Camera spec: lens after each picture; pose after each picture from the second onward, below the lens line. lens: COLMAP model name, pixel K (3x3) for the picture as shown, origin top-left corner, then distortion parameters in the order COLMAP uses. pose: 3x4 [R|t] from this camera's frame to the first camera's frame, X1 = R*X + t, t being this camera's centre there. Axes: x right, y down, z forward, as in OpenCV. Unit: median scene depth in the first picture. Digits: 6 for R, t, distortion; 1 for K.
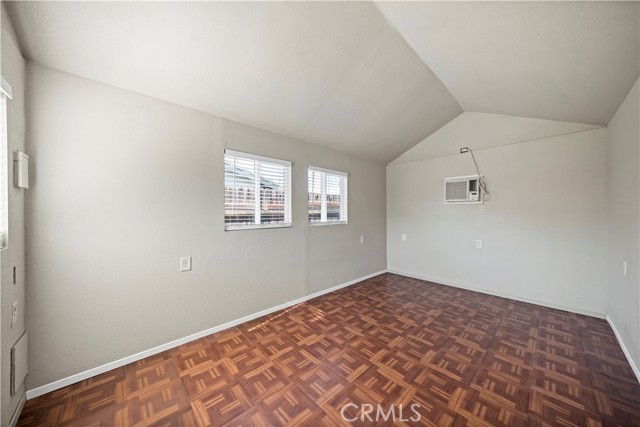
lens RADIAL K [[220.7, 0, 316.2], [0, 220.7, 213.2], [0, 0, 1]] dist [-0.002790, -0.000120]
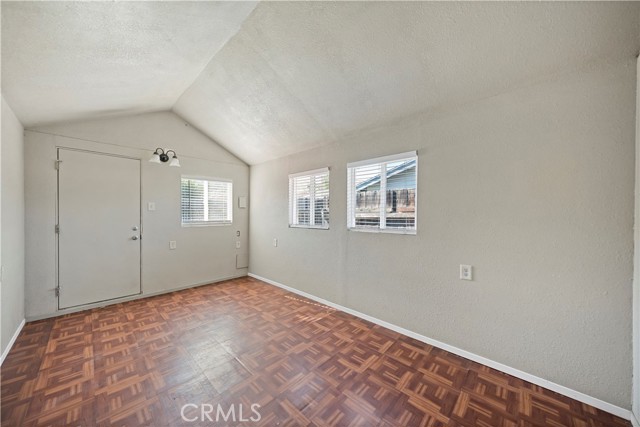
lens RADIAL K [[220.7, 0, 316.2], [0, 220.7, 213.2], [0, 0, 1]] dist [-0.002790, -0.000120]
pose [[0.056062, -0.016169, -0.998296, 0.952771], [-0.016475, 0.999718, -0.017118, 0.005828], [0.998291, 0.017406, 0.055780, 0.910685]]
